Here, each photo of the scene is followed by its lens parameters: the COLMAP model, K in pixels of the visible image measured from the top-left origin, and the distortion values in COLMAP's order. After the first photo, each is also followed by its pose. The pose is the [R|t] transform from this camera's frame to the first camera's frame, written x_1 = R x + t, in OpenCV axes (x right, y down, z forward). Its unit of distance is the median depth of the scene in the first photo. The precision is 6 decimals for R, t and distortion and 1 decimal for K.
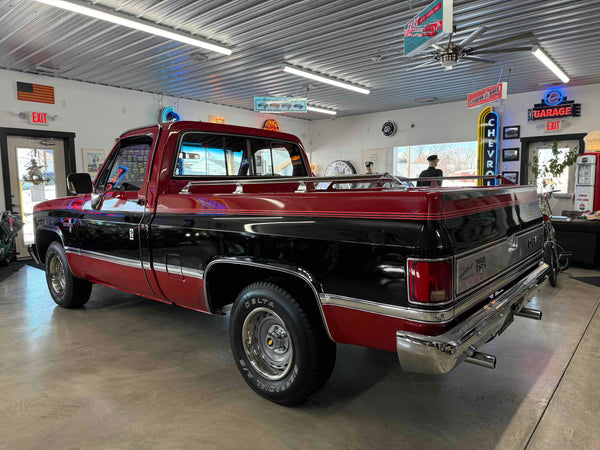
lens RADIAL K [[420.5, 0, 300.0], [0, 420.5, 225.0], [0, 0, 1]] dist [0.045734, -0.055859]
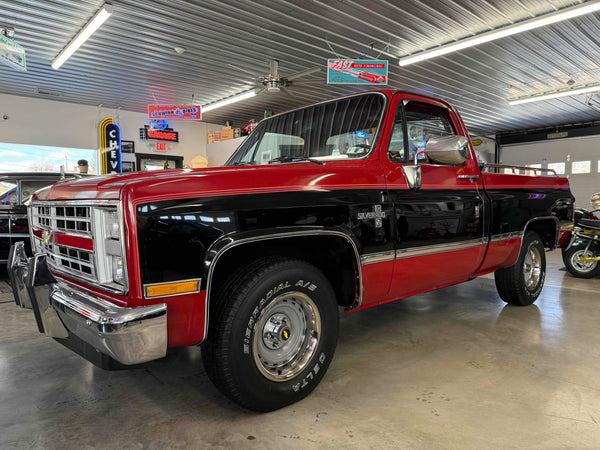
lens RADIAL K [[422.1, 0, 300.0], [0, 422.1, 225.0], [0, 0, 1]] dist [0.035535, -0.041857]
pose [[0.140284, -0.039399, 0.989327, -0.589166], [0.104600, 0.994206, 0.024762, -0.005987], [-0.984571, 0.100010, 0.143592, 0.528776]]
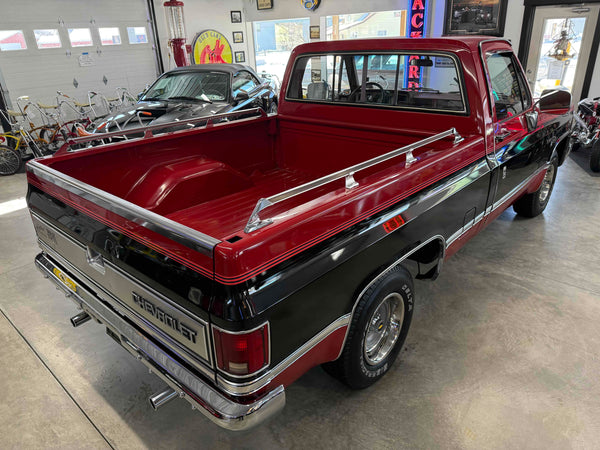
lens RADIAL K [[420.5, 0, 300.0], [0, 420.5, 225.0], [0, 0, 1]] dist [0.045734, -0.055859]
pose [[-0.037749, 0.422740, -0.905465, 0.384762], [-0.056567, 0.903754, 0.424299, -0.125908], [0.997685, 0.067236, -0.010203, 0.449748]]
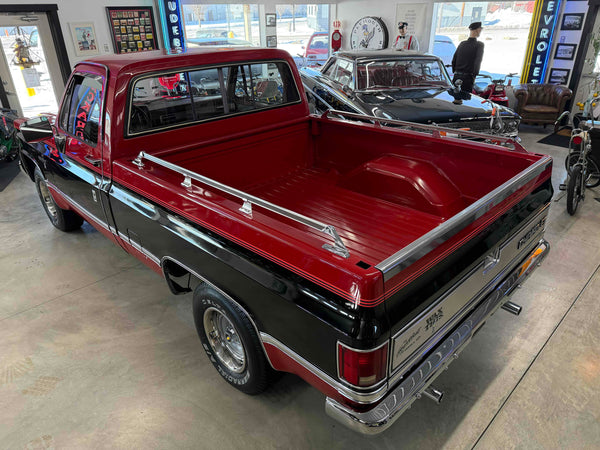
lens RADIAL K [[425.9, 0, 302.6], [0, 425.9, 223.4], [0, 0, 1]] dist [0.000509, -0.004552]
pose [[0.996855, 0.034272, -0.071449, 0.054822], [-0.006472, 0.933837, 0.357639, -0.110106], [0.078979, -0.356052, 0.931123, 0.057120]]
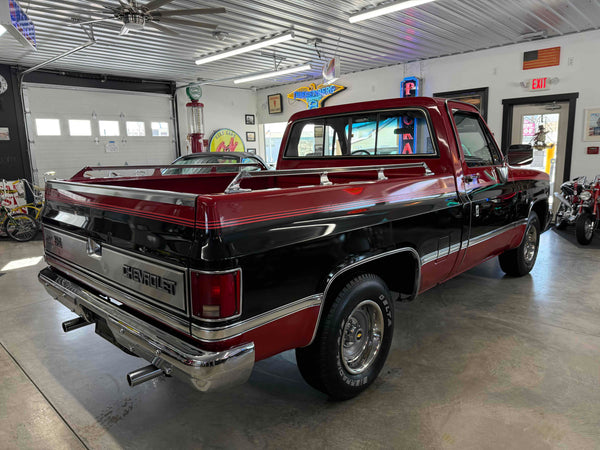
lens RADIAL K [[420.5, 0, 300.0], [0, 420.5, 225.0], [0, 0, 1]] dist [0.045734, -0.055859]
pose [[-0.064005, 0.186002, -0.980462, 0.433879], [-0.074130, 0.978876, 0.190541, -0.068806], [0.995192, 0.084878, -0.048864, 0.474811]]
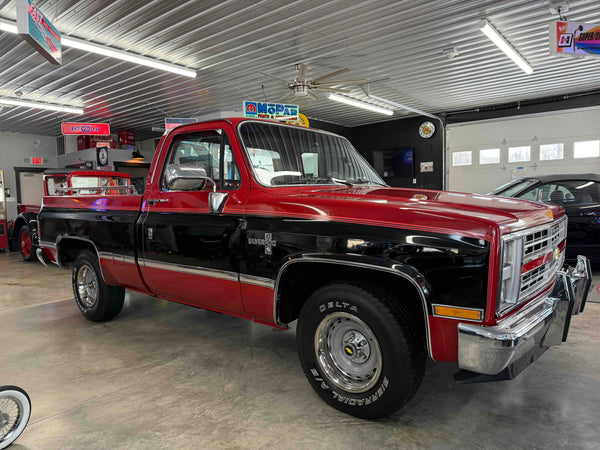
lens RADIAL K [[420.5, 0, 300.0], [0, 420.5, 225.0], [0, 0, 1]] dist [0.045734, -0.055859]
pose [[-0.999394, 0.033857, -0.008070, -0.137594], [0.032058, 0.985709, 0.165379, -0.088354], [0.013554, 0.165020, -0.986197, 1.044185]]
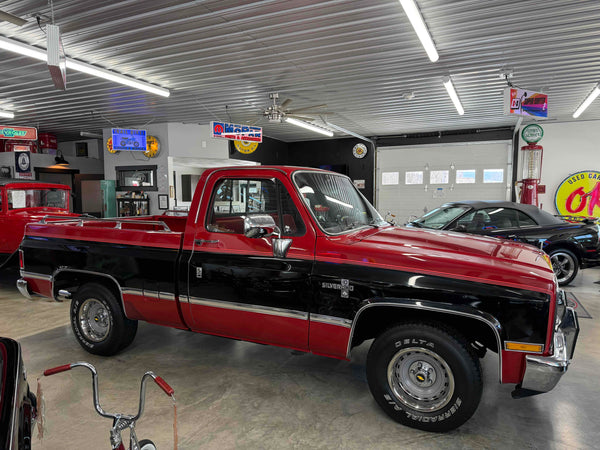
lens RADIAL K [[418.6, 0, 299.6], [0, 418.6, 227.1], [0, 0, 1]] dist [0.073529, -0.097070]
pose [[-0.967786, 0.029610, -0.250028, 0.014872], [-0.014621, 0.984775, 0.173216, -0.139232], [0.251350, 0.171292, -0.952618, 1.063889]]
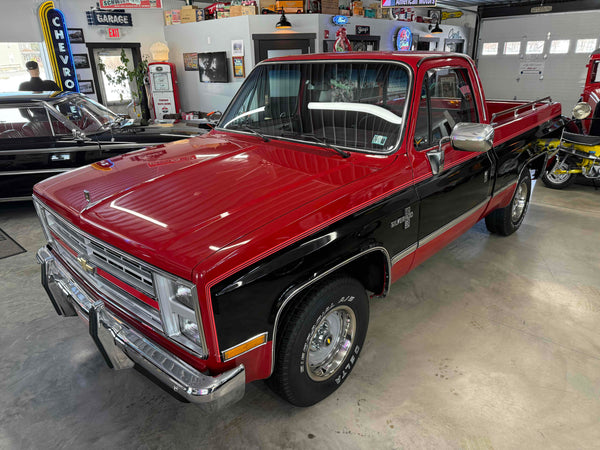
lens RADIAL K [[420.5, 0, 300.0], [0, 420.5, 225.0], [0, 0, 1]] dist [0.045734, -0.055859]
pose [[0.045300, -0.354711, 0.933878, -0.578846], [0.124150, 0.929589, 0.347060, -0.113228], [-0.991229, 0.100219, 0.086148, 0.569205]]
